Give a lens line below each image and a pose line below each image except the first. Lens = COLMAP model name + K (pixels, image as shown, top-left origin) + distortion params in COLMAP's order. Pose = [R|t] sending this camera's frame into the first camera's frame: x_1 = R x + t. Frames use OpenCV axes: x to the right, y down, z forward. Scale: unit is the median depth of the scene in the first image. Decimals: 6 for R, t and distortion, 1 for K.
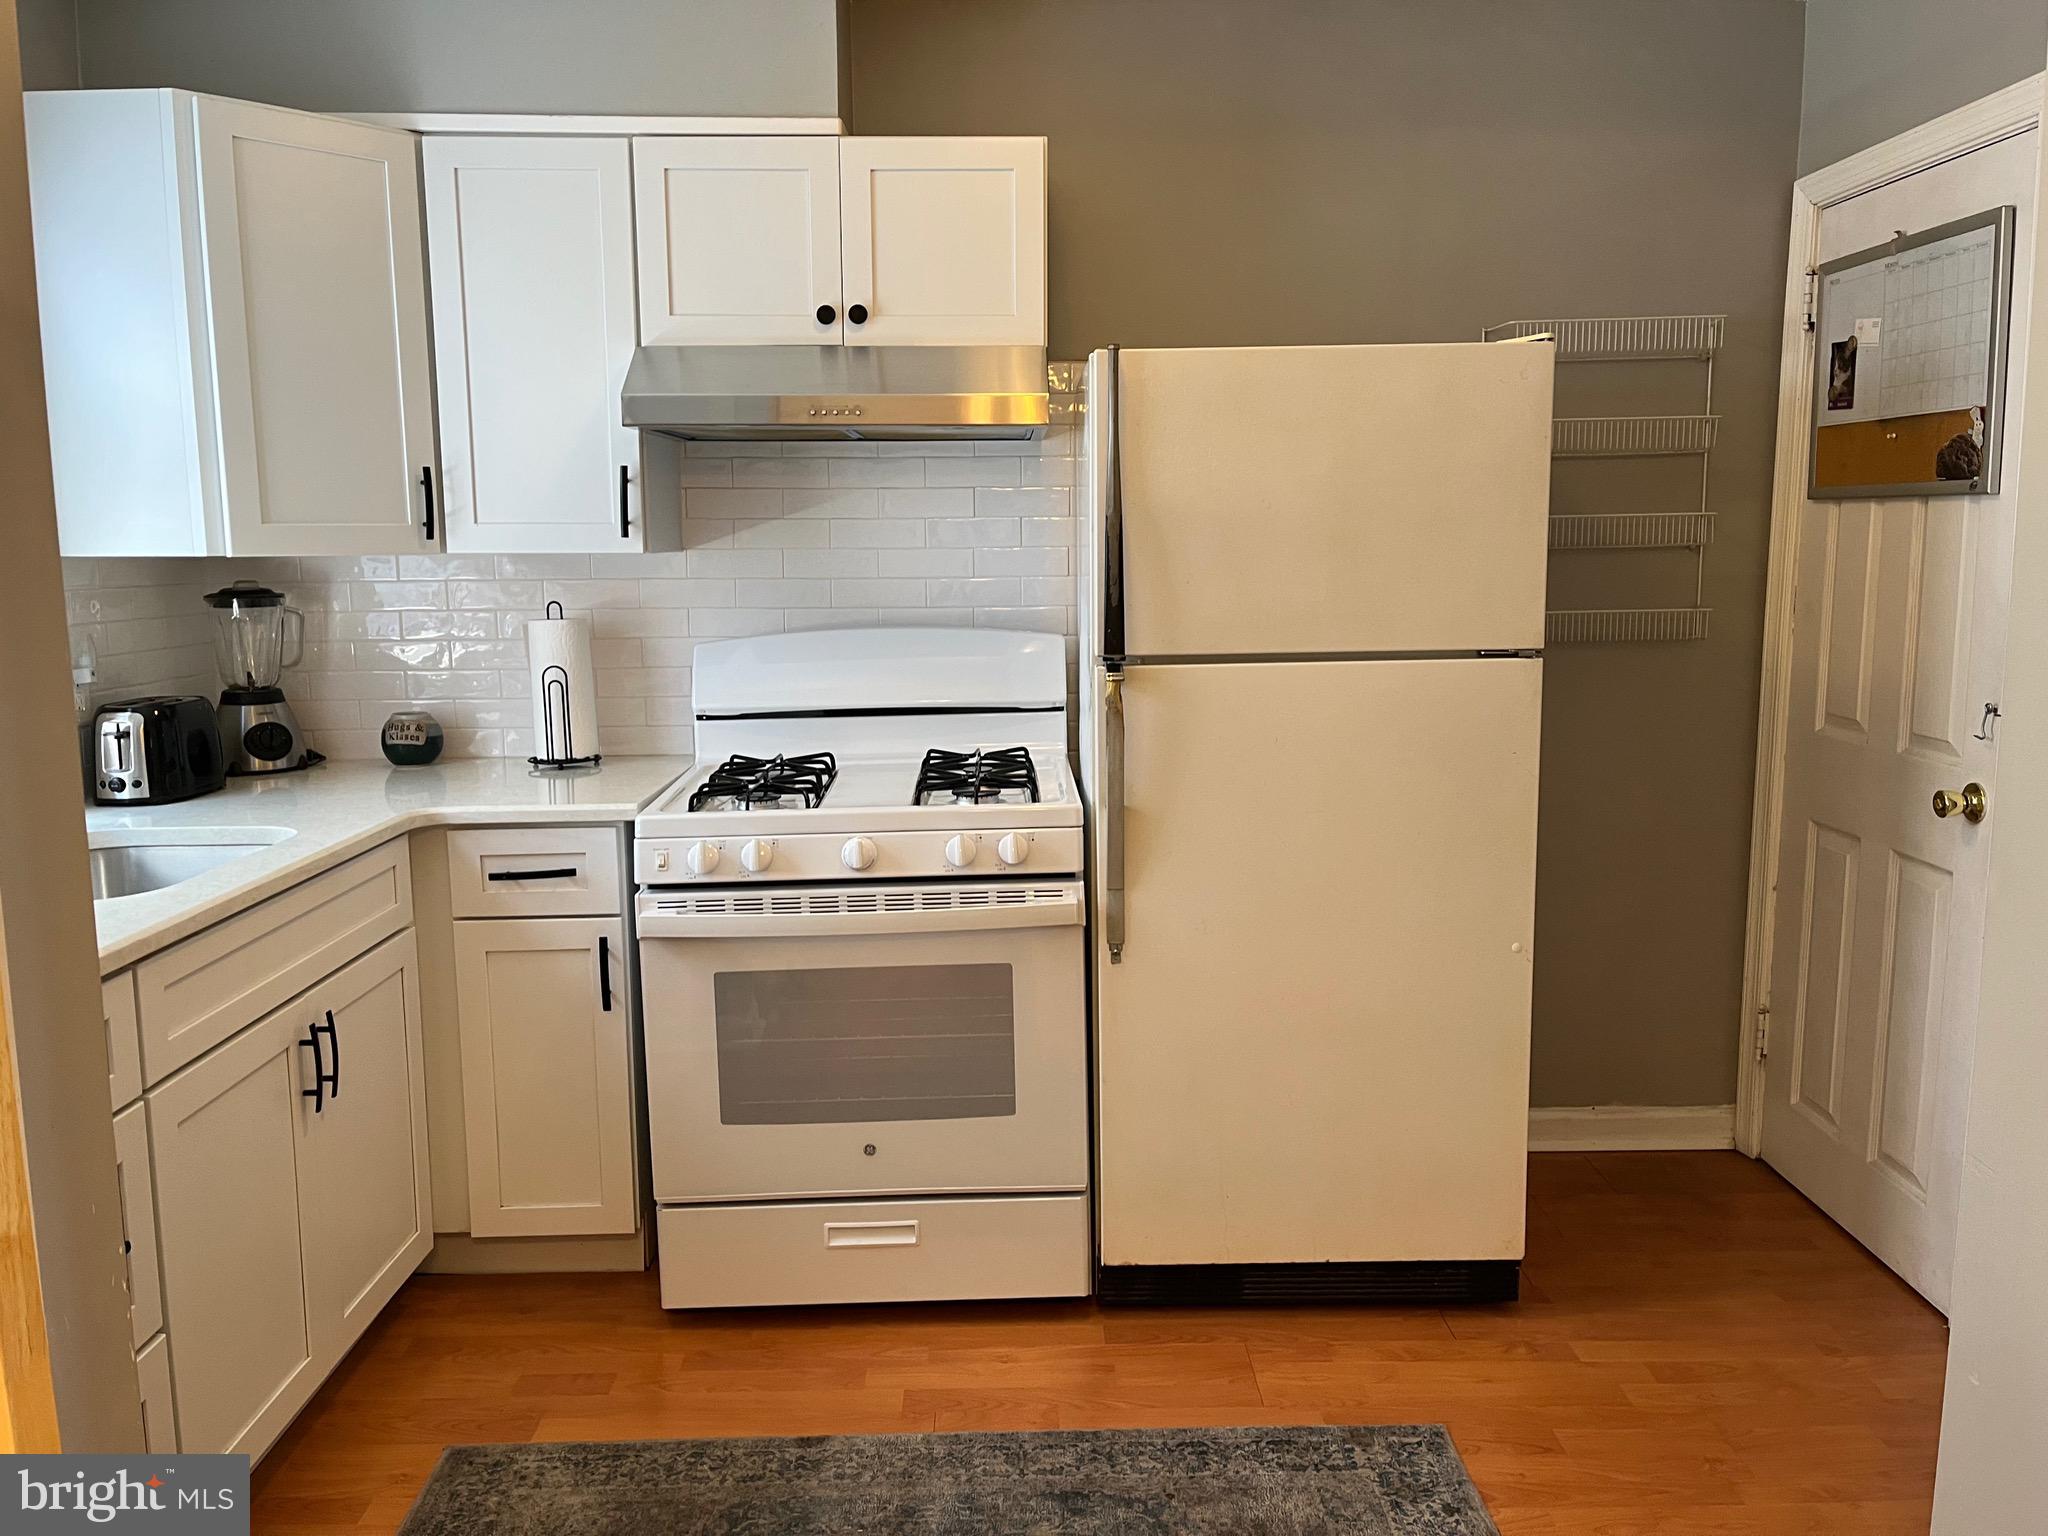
lens RADIAL K [[1557.0, 0, 1026.4], [0, 1557.0, 741.9], [0, 0, 1]] dist [0.063870, -0.066629]
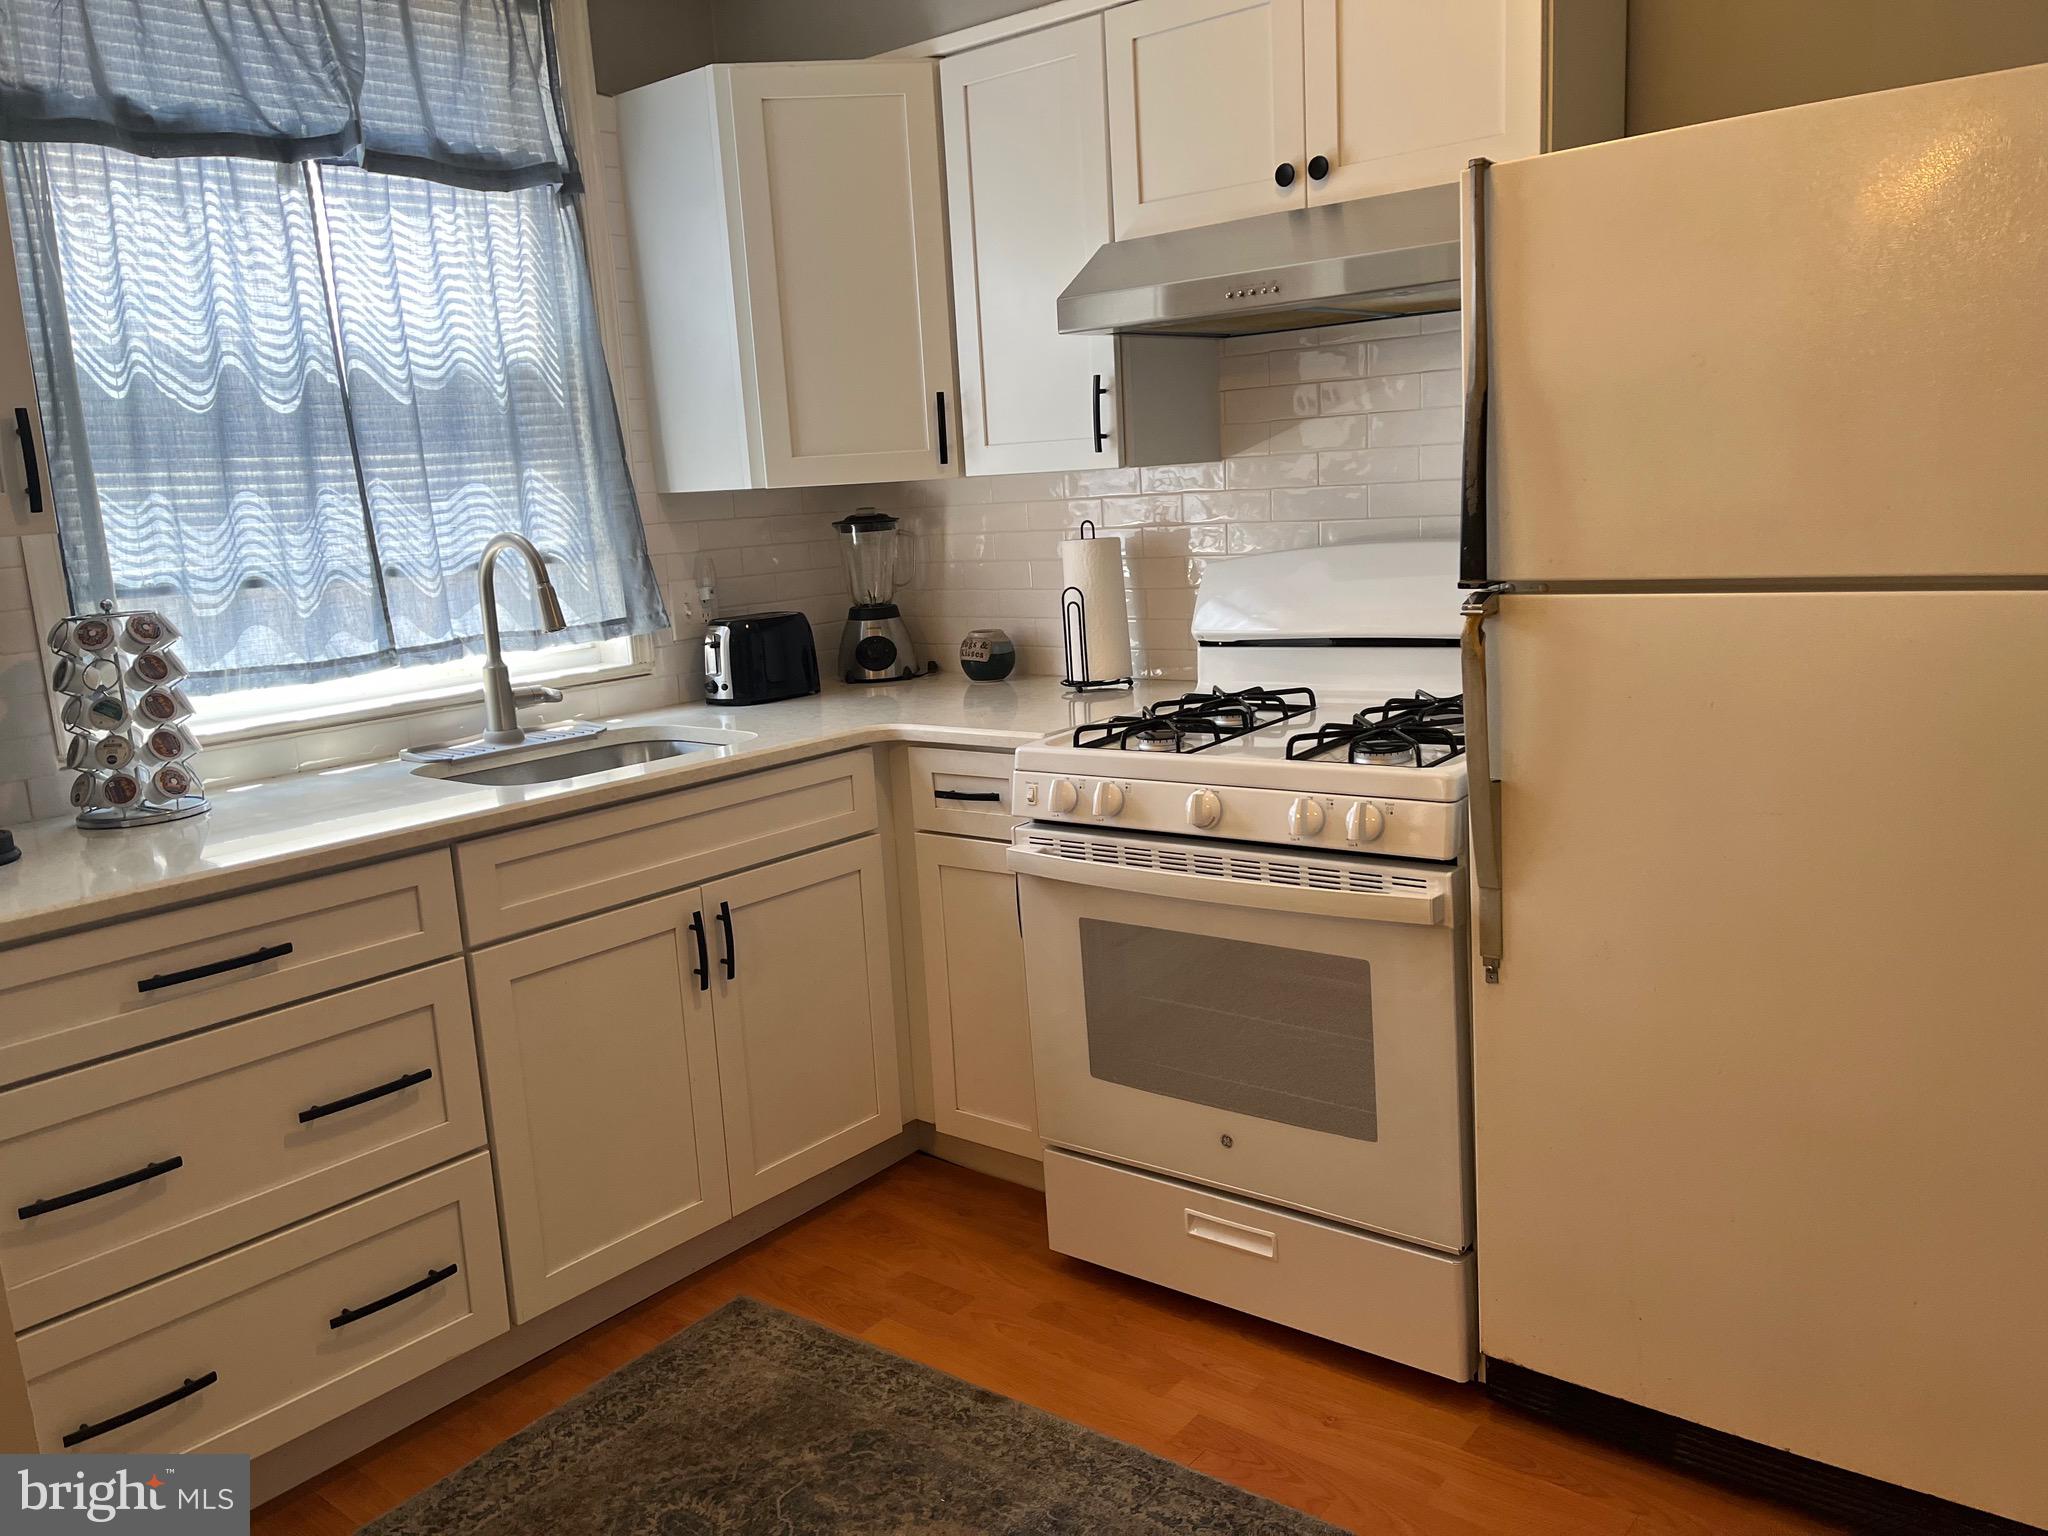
lens RADIAL K [[1549.6, 0, 1023.7], [0, 1549.6, 762.3], [0, 0, 1]] dist [0.054070, -0.062604]
pose [[0.768390, 0.079988, -0.634964, 0.348307], [-0.032989, 0.995790, 0.085521, -0.023821], [0.639132, -0.044767, 0.767793, 0.256821]]
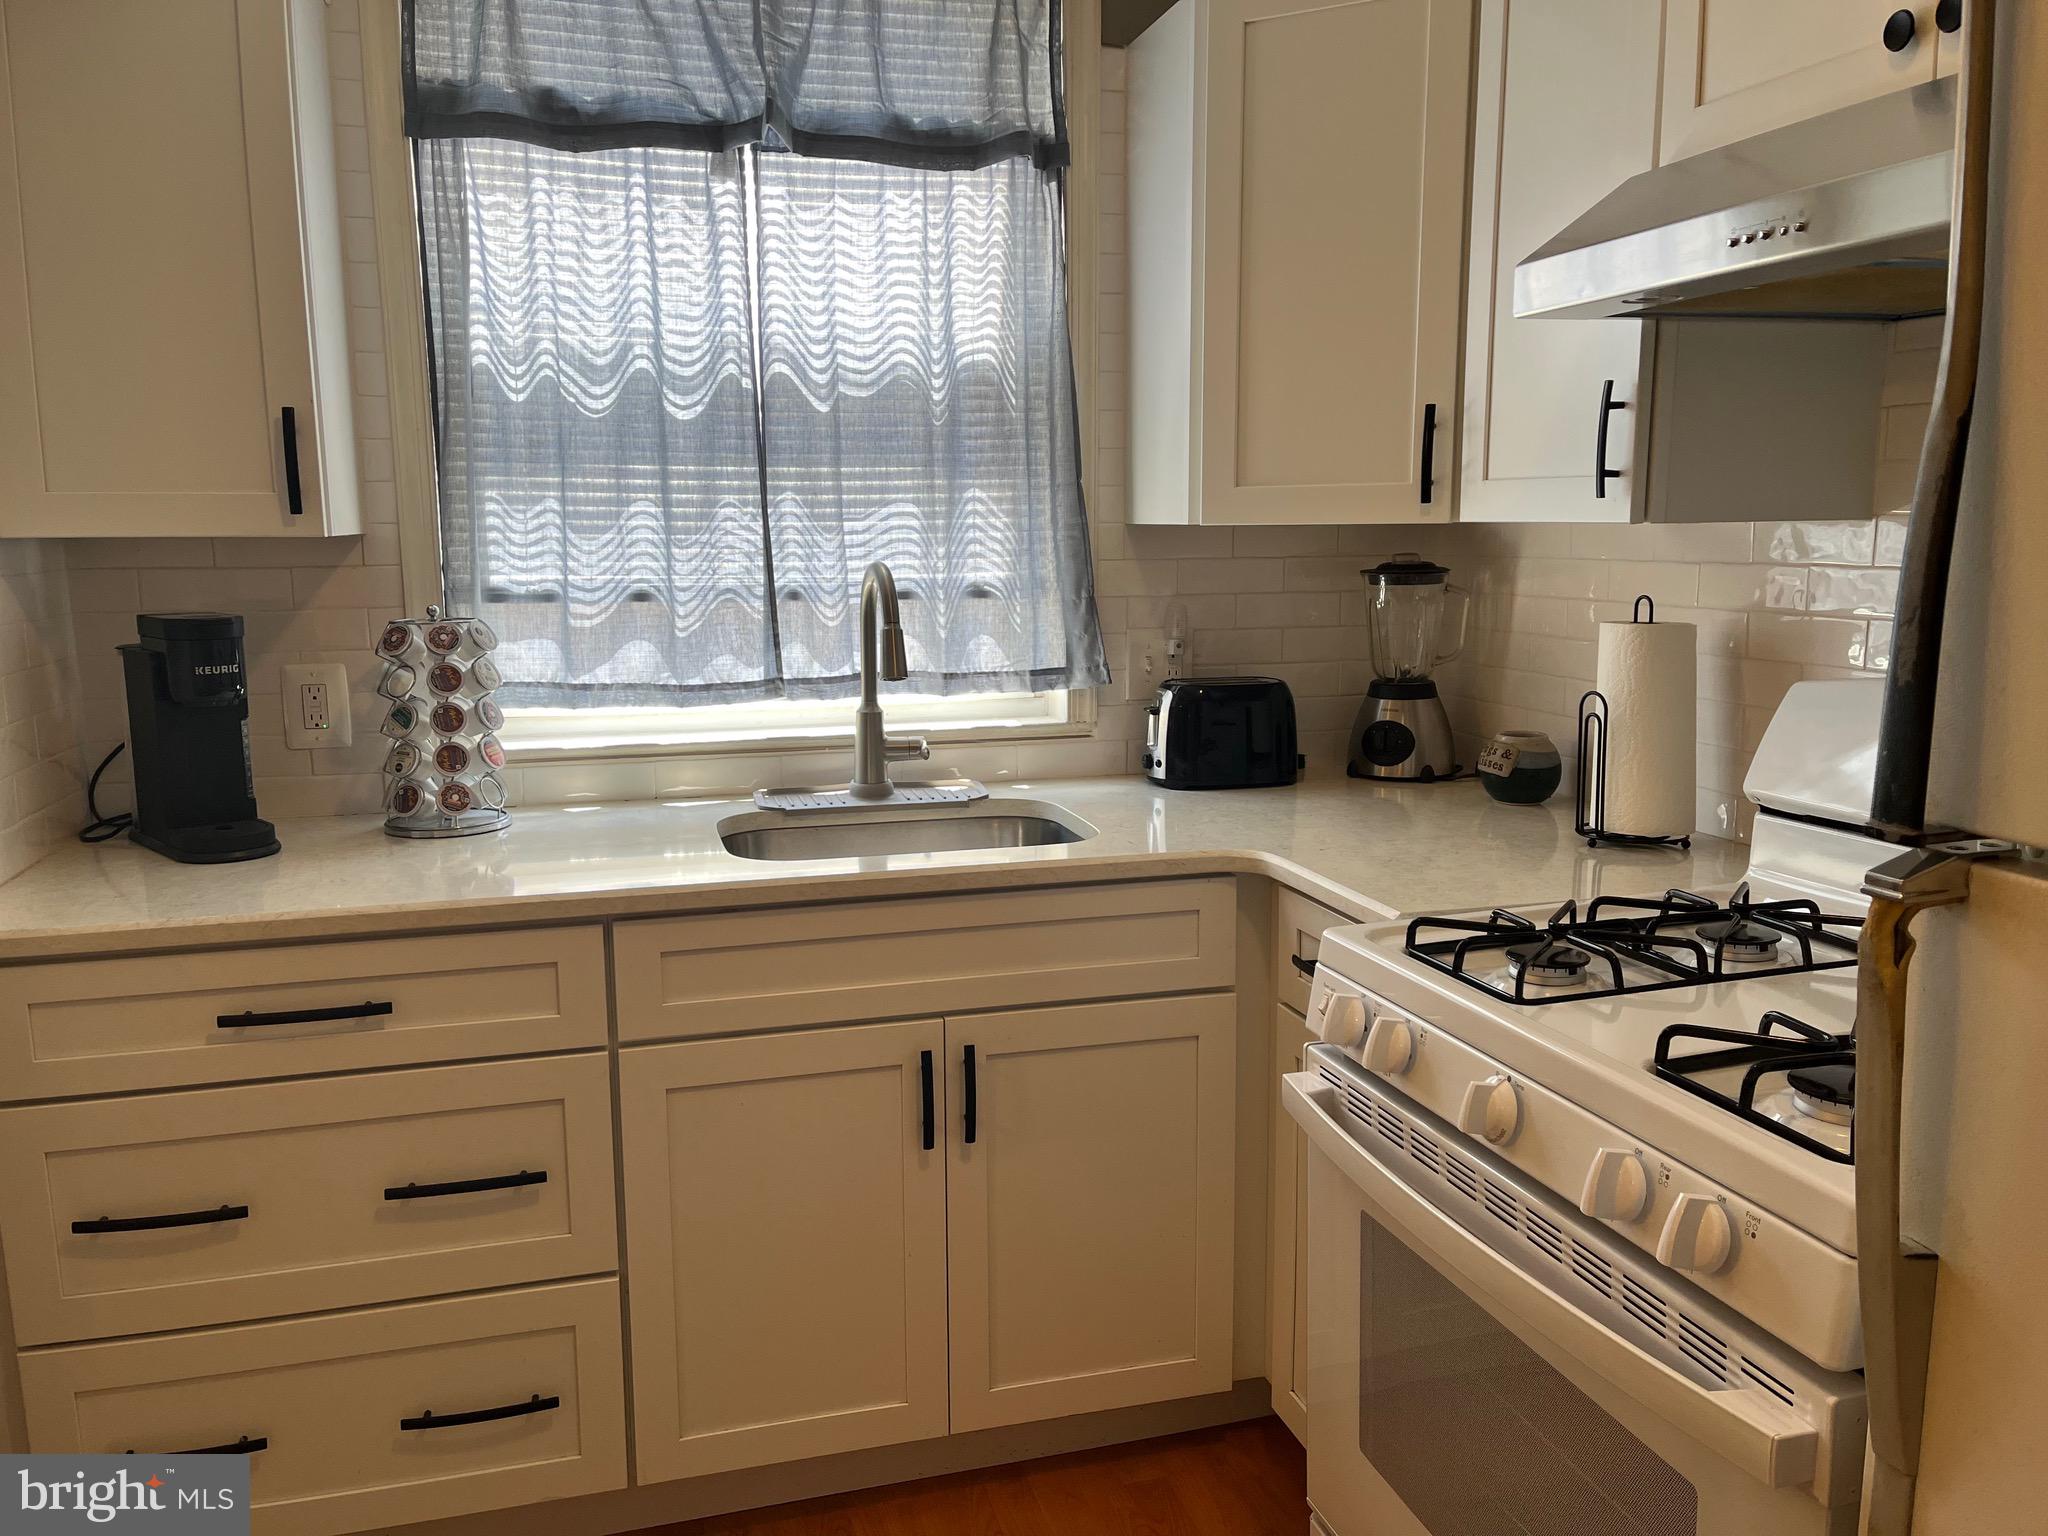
lens RADIAL K [[1549.6, 0, 1023.7], [0, 1549.6, 762.3], [0, 0, 1]] dist [0.054070, -0.062604]
pose [[0.271533, 0.154972, -0.949870, 0.308945], [-0.123709, 0.984384, 0.125239, -0.082412], [0.954445, 0.083501, 0.286464, 0.661049]]
